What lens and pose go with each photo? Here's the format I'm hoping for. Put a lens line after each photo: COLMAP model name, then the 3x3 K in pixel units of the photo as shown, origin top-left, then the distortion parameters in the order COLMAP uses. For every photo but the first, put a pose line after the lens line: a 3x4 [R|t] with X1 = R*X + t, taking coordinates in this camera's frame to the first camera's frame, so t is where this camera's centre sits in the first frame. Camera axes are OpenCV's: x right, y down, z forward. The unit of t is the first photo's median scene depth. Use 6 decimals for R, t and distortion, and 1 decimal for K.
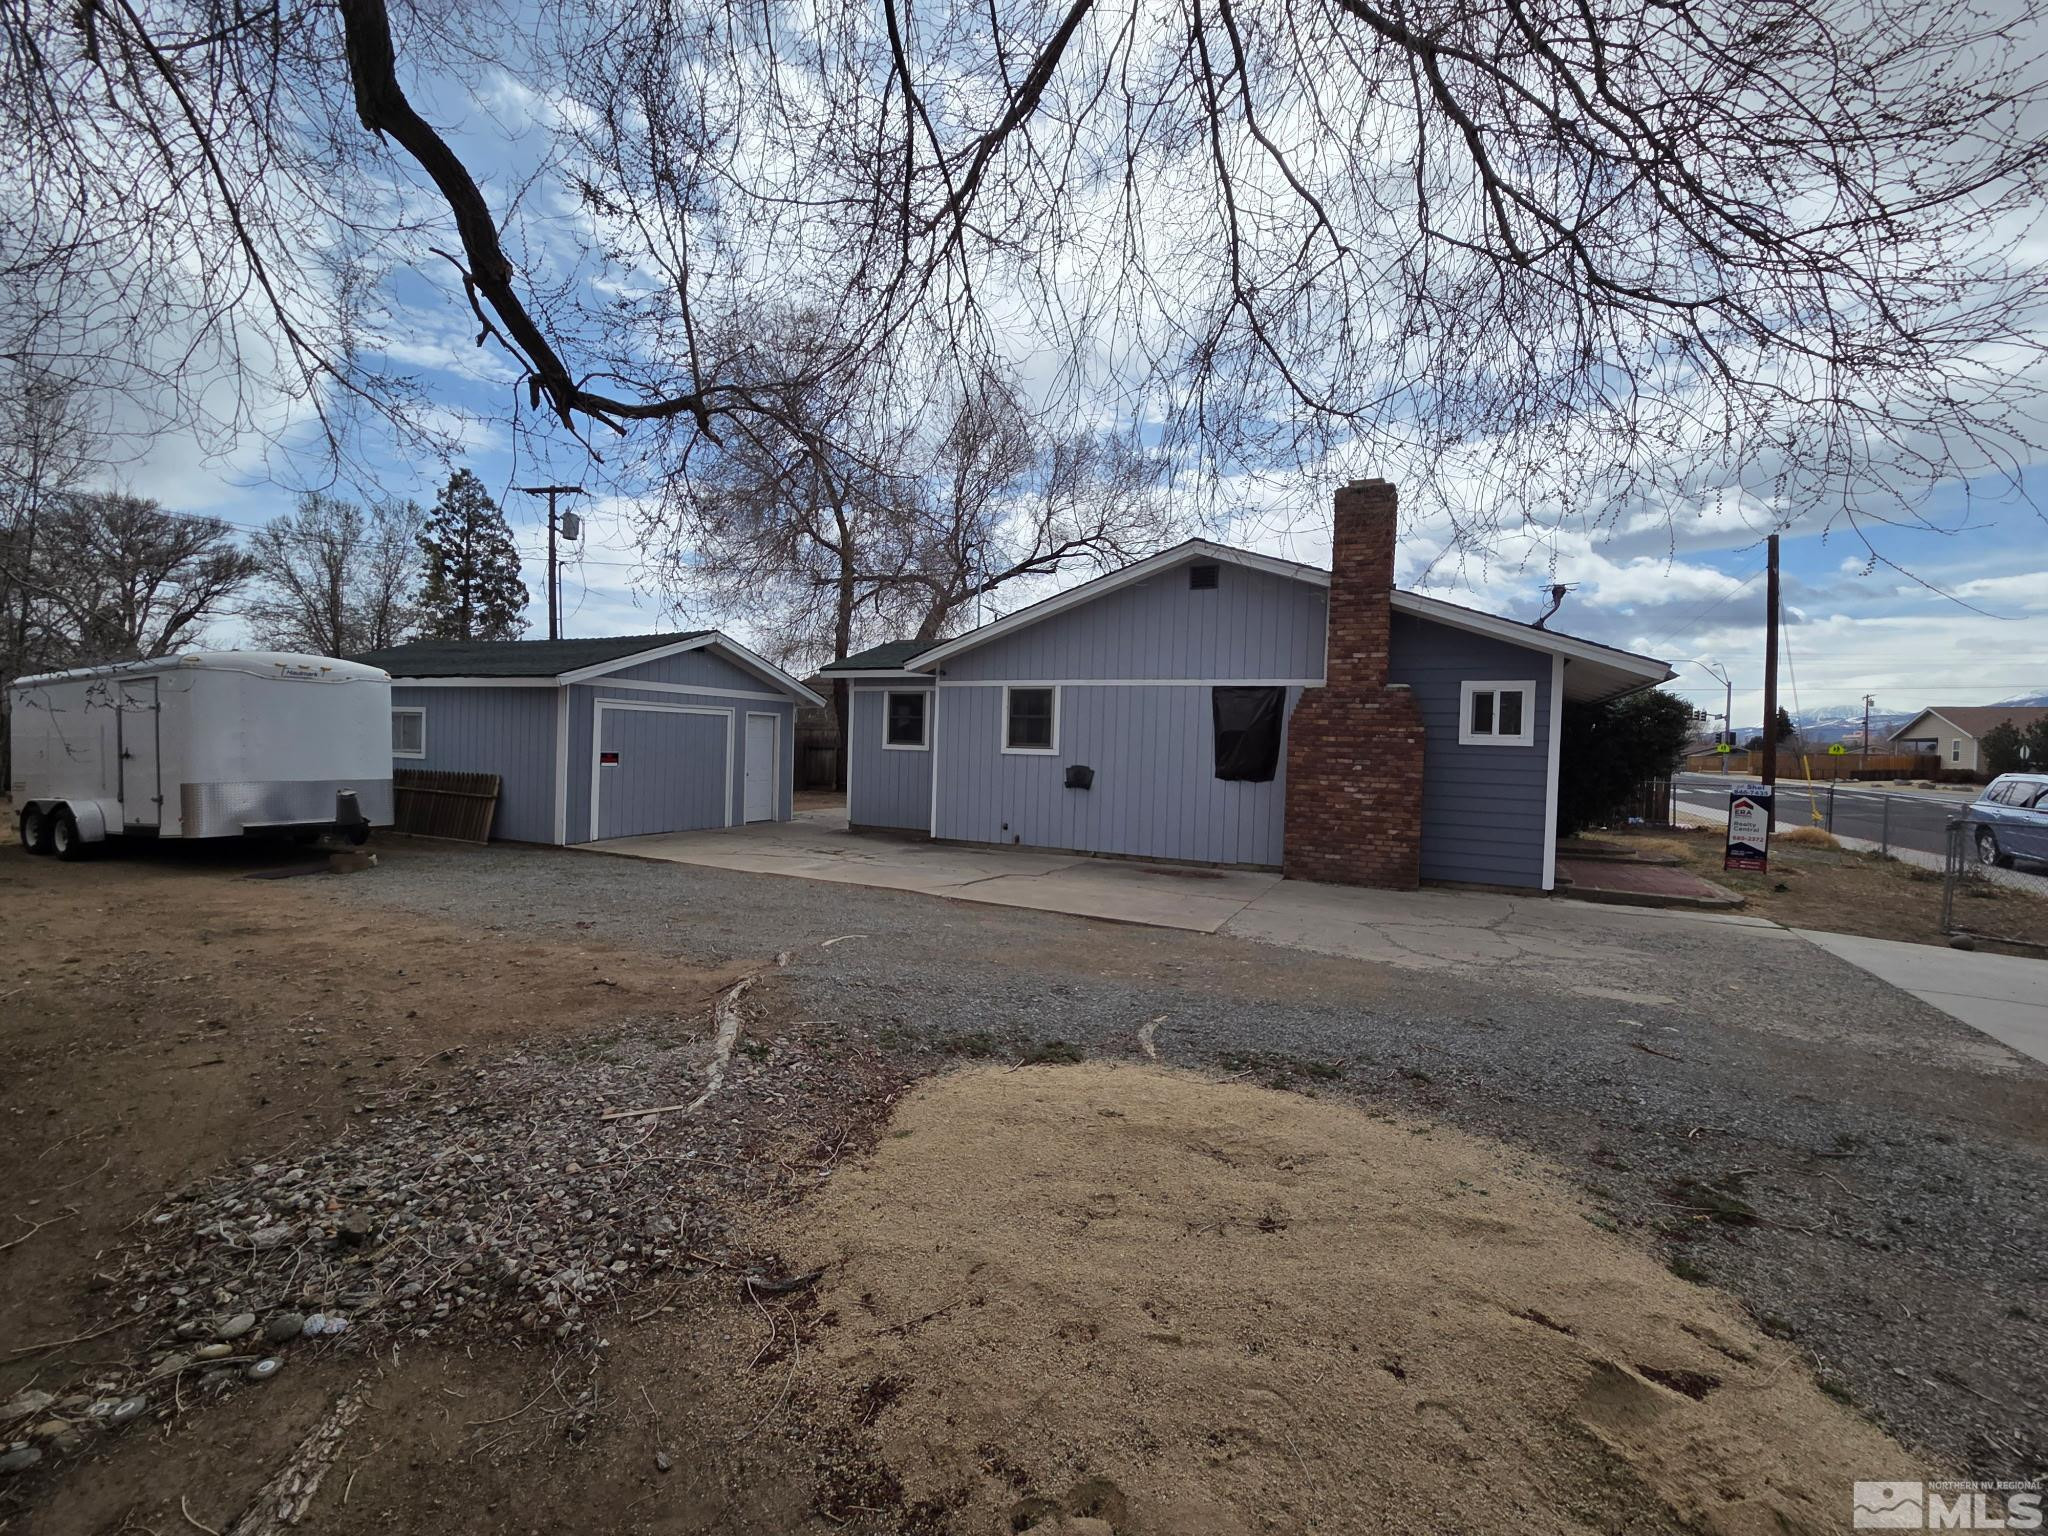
lens RADIAL K [[861.6, 0, 1024.0], [0, 861.6, 768.0], [0, 0, 1]] dist [-0.000056, 0.000009]
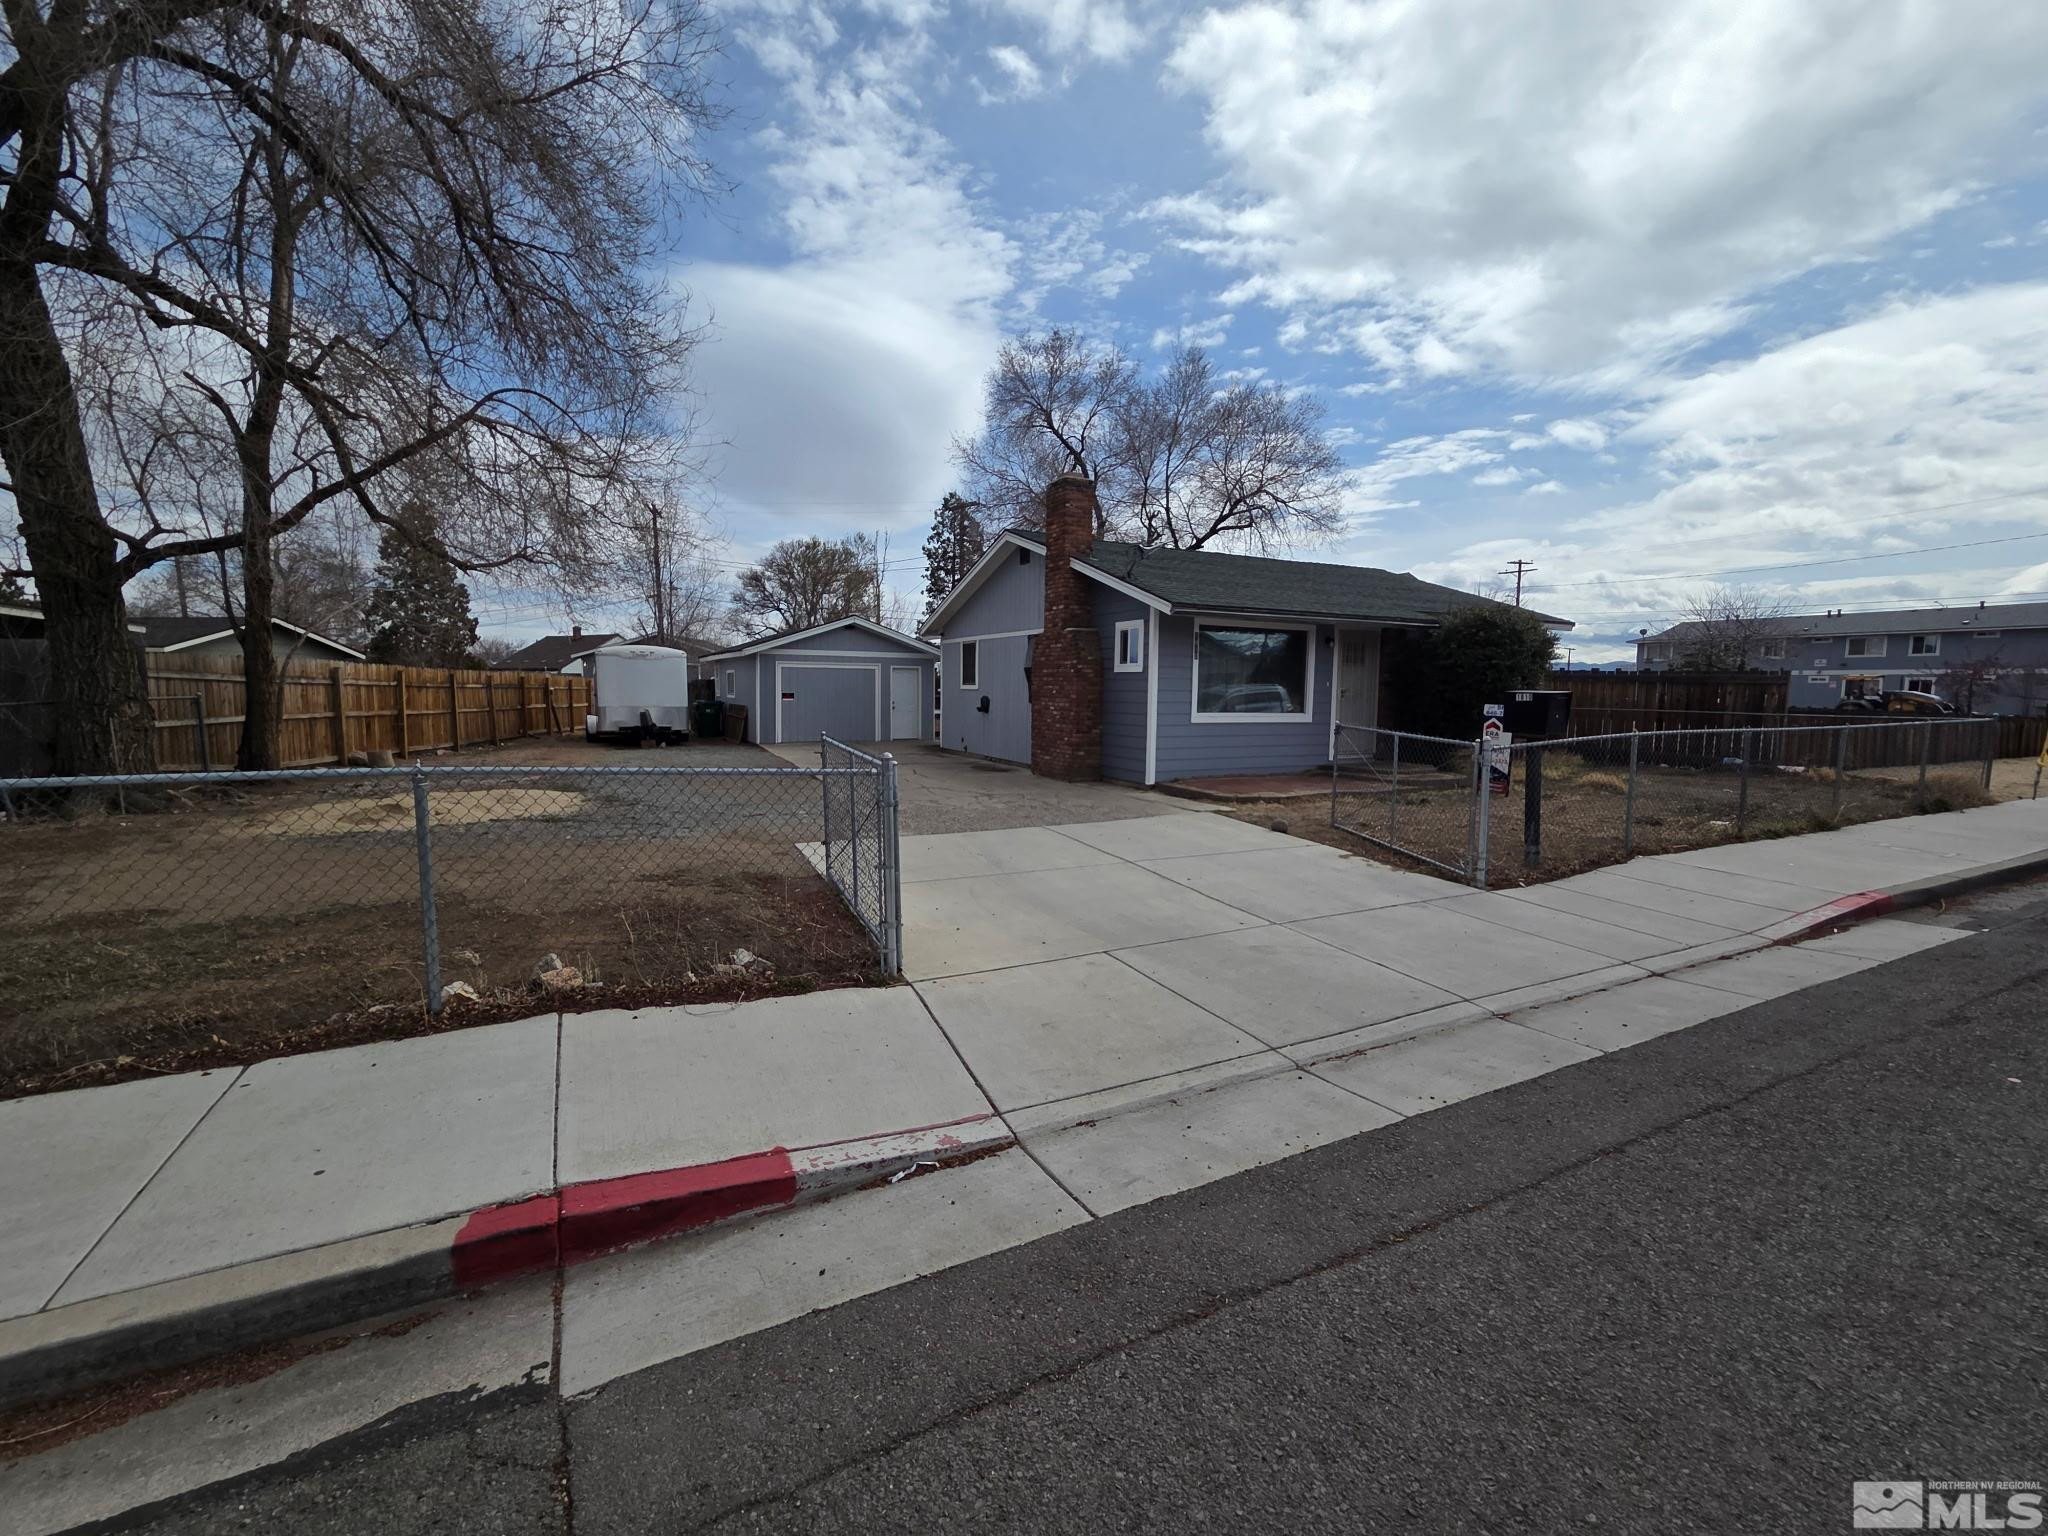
lens RADIAL K [[861.6, 0, 1024.0], [0, 861.6, 768.0], [0, 0, 1]] dist [-0.000056, 0.000009]
pose [[0.795929, 0.036109, -0.604312, 1.119163], [-0.004085, 0.998517, 0.054283, 0.044171], [0.605376, -0.040736, 0.794896, -0.110067]]
